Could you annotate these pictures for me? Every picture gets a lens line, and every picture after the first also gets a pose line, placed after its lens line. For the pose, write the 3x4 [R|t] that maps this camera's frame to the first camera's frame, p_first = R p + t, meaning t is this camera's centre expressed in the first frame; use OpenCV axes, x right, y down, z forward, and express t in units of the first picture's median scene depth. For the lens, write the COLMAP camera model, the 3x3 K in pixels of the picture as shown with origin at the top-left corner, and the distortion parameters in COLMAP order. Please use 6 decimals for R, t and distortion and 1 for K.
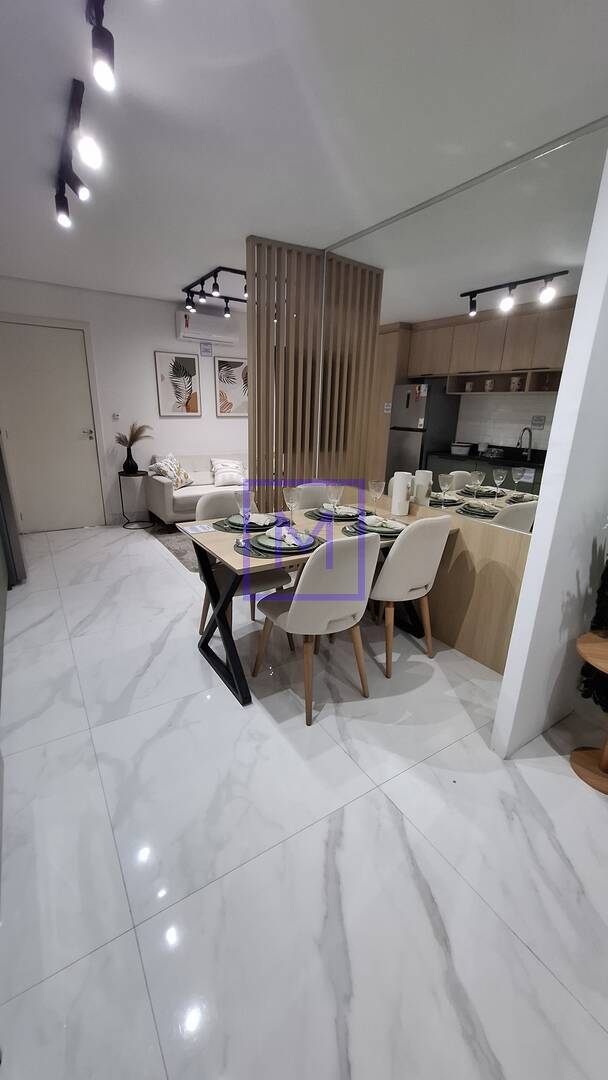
lens RADIAL K [[428.2, 0, 304.1], [0, 428.2, 544.7], [0, 0, 1]] dist [-0.006984, 0.002397]
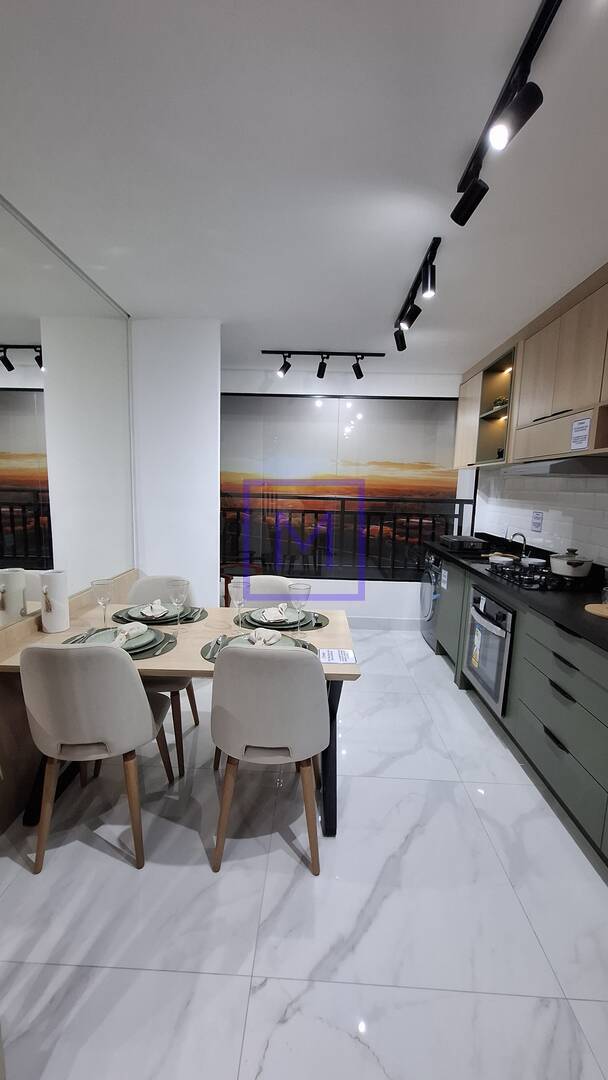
lens RADIAL K [[428.2, 0, 304.5], [0, 428.2, 543.5], [0, 0, 1]] dist [-0.006984, 0.002397]
pose [[-0.821984, -0.124888, 0.555649, -0.280356], [0.127122, 0.910809, 0.392767, -0.244149], [-0.555142, 0.393483, -0.732794, 0.713789]]
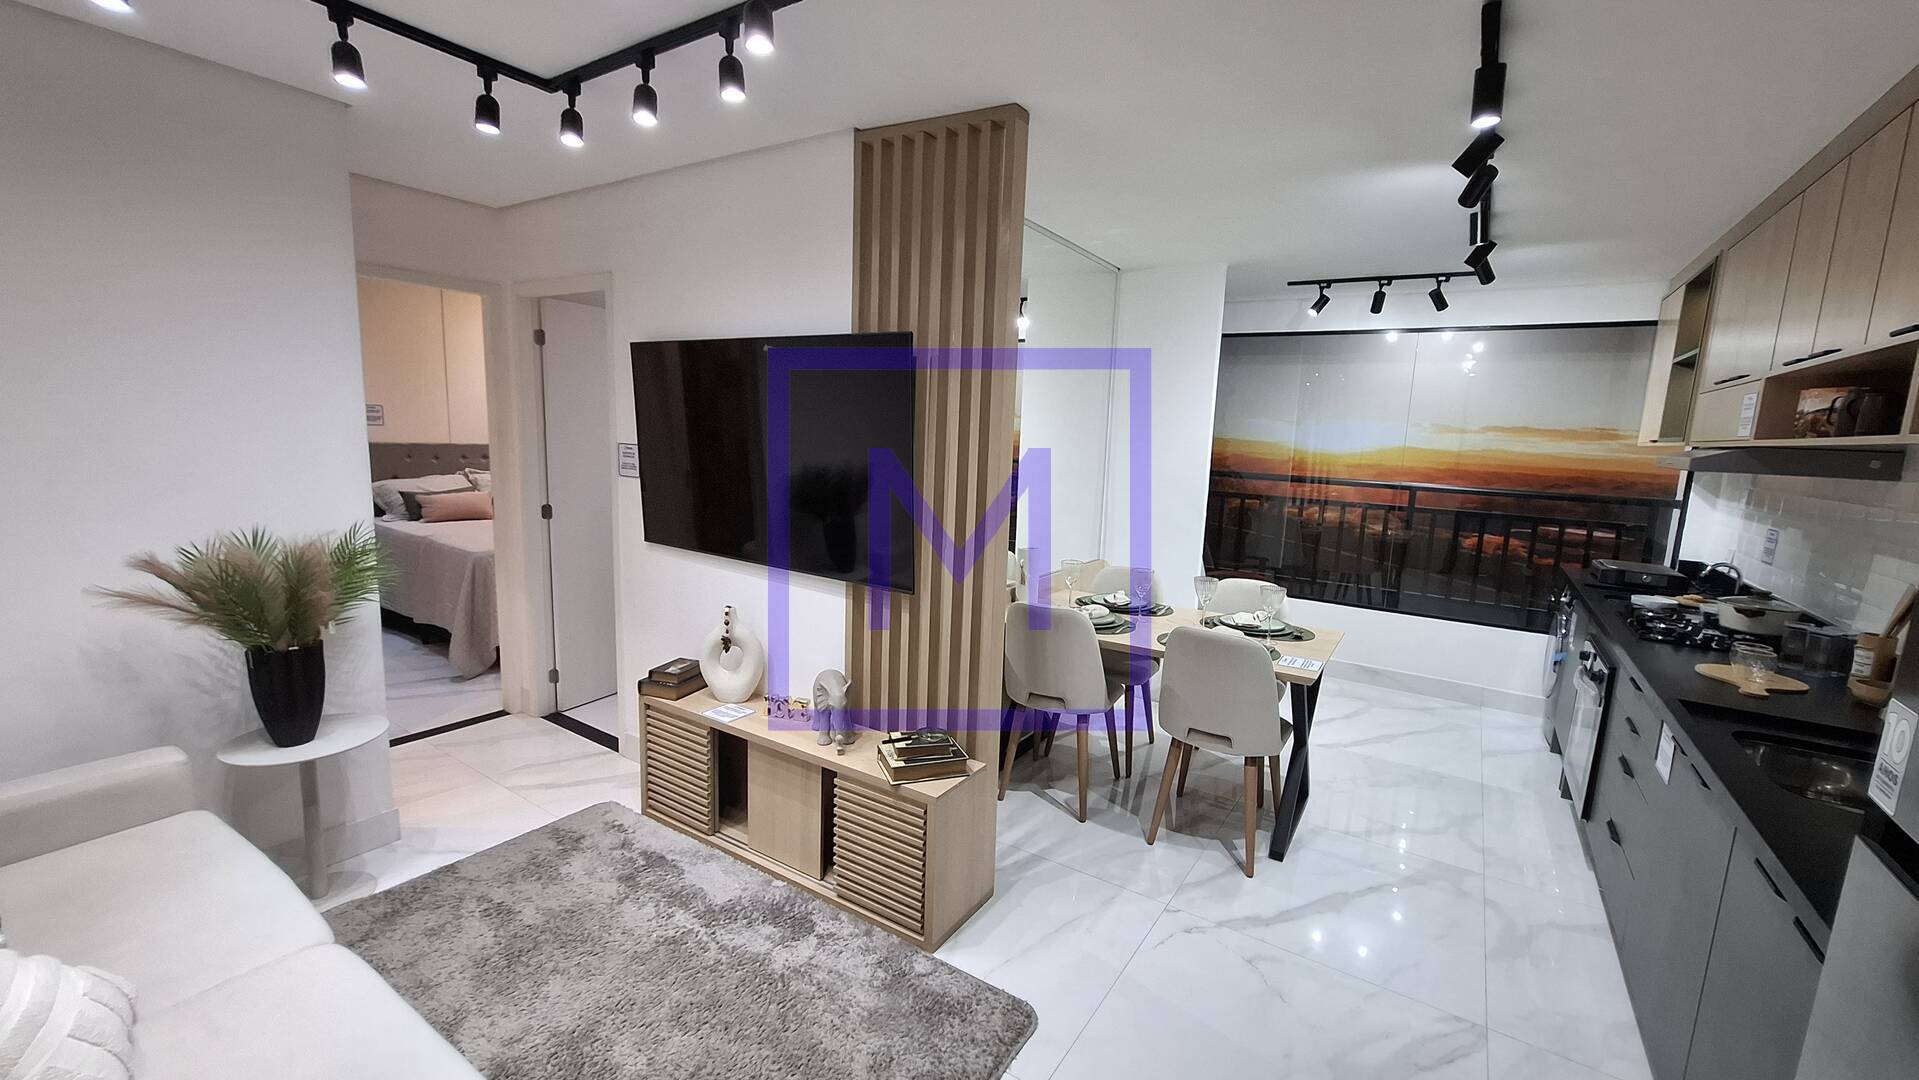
lens RADIAL K [[760.9, 0, 970.1], [0, 760.9, 544.4], [0, 0, 1]] dist [-0.006984, 0.002397]
pose [[-0.405113, -0.180644, 0.896243, -0.519127], [0.230561, 0.928418, 0.291346, -0.329034], [-0.884717, 0.324667, -0.334464, 0.864278]]
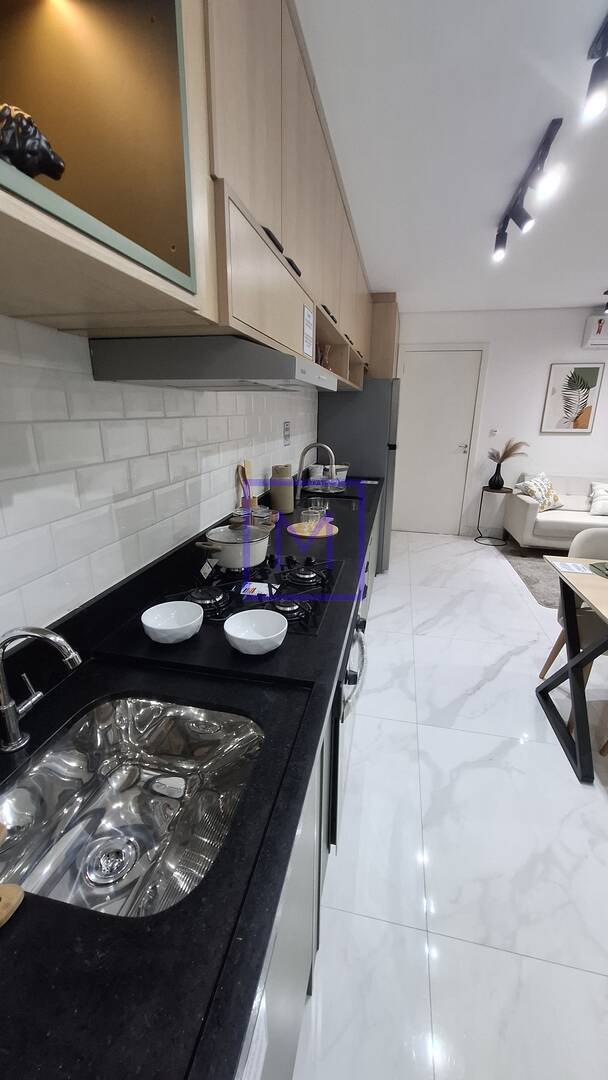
lens RADIAL K [[428.2, 0, 300.4], [0, 428.2, 545.3], [0, 0, 1]] dist [-0.006984, 0.002397]
pose [[0.704944, 0.195670, -0.681739, -0.021697], [-0.208199, 0.975936, 0.064823, -0.010261], [0.678018, 0.096240, 0.728718, -0.018997]]
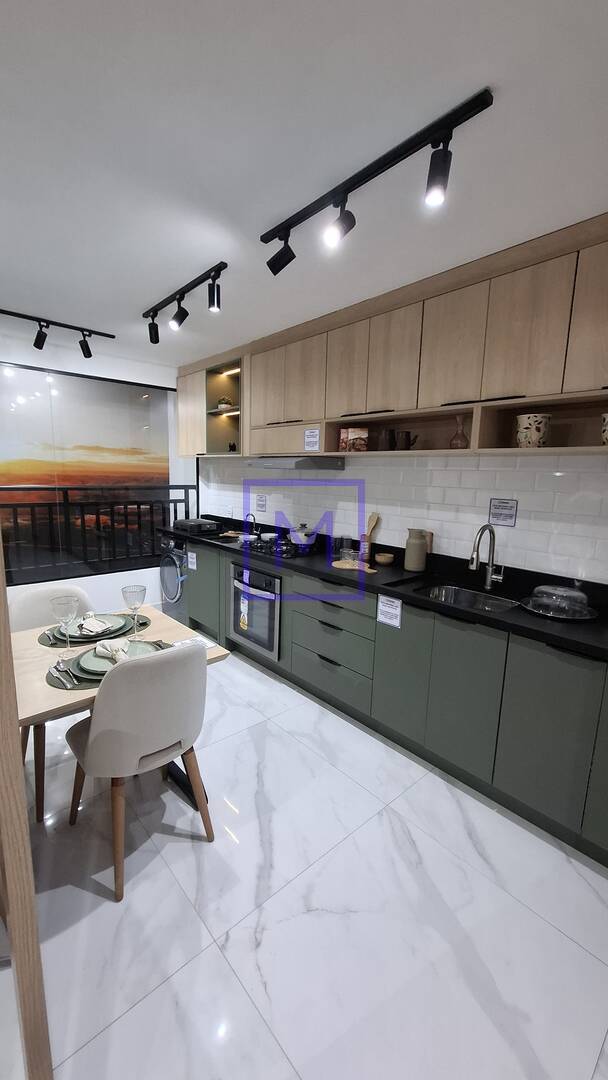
lens RADIAL K [[428.2, 0, 305.2], [0, 428.2, 543.0], [0, 0, 1]] dist [-0.006984, 0.002397]
pose [[-0.985144, -0.026698, -0.169643, -0.147335], [-0.100900, 0.889335, 0.445984, -0.276308], [0.138963, 0.456476, -0.878817, 0.782374]]
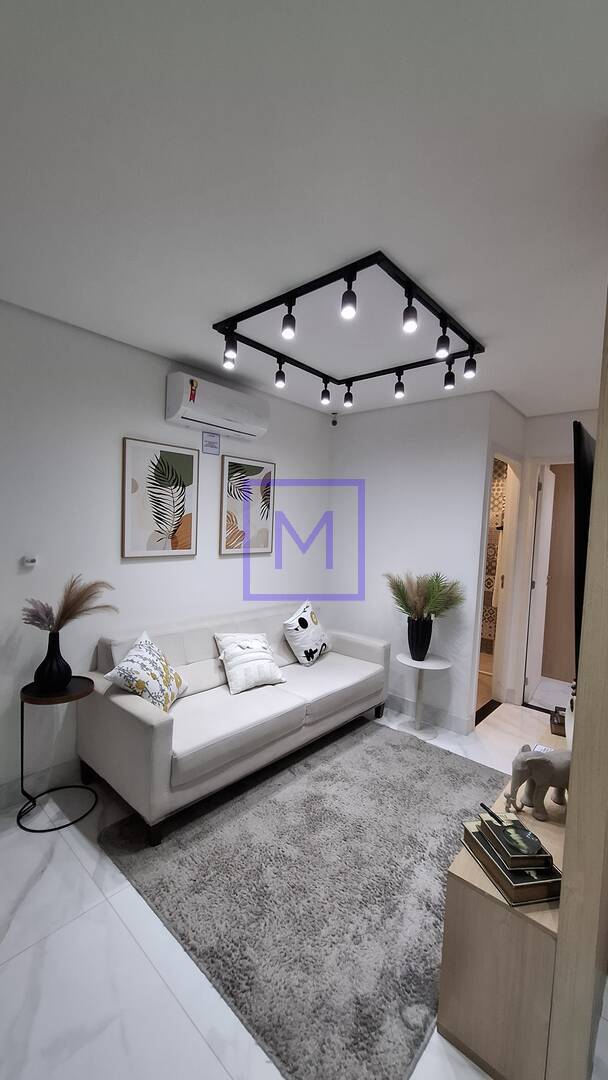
lens RADIAL K [[428.2, 0, 302.0], [0, 428.2, 544.0], [0, 0, 1]] dist [-0.006984, 0.002397]
pose [[0.964743, 0.003194, 0.263174, -0.283619], [0.062301, 0.968737, -0.240138, -0.195943], [-0.255713, 0.248068, 0.934384, 0.506707]]
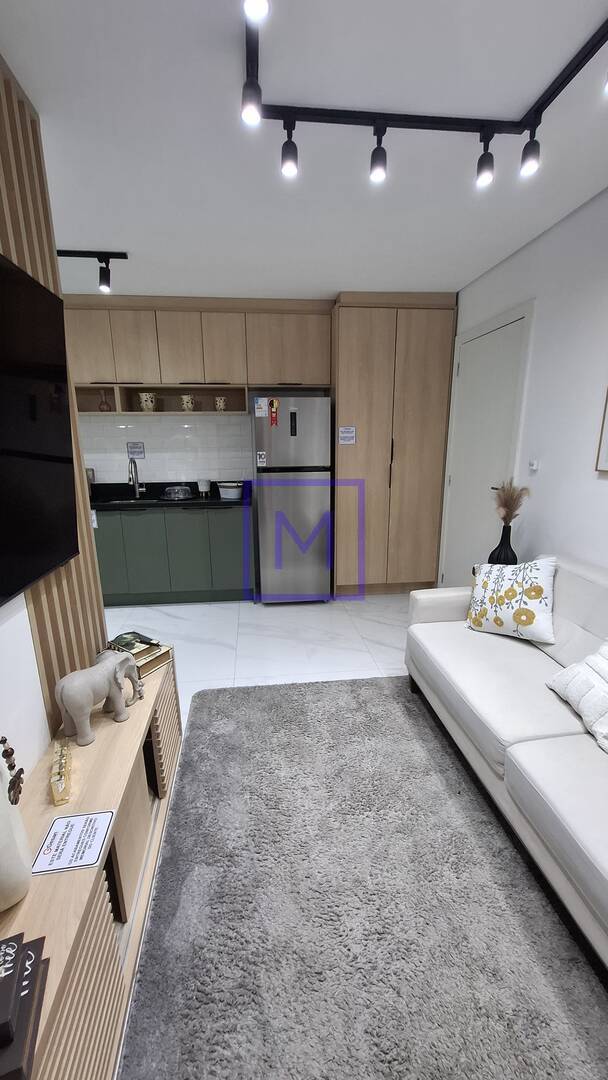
lens RADIAL K [[428.2, 0, 304.9], [0, 428.2, 546.4], [0, 0, 1]] dist [-0.006984, 0.002397]
pose [[-0.436580, 0.198570, -0.877478, 0.154075], [-0.277701, 0.897968, 0.341374, -0.315586], [0.855734, 0.392714, -0.336892, 0.987427]]
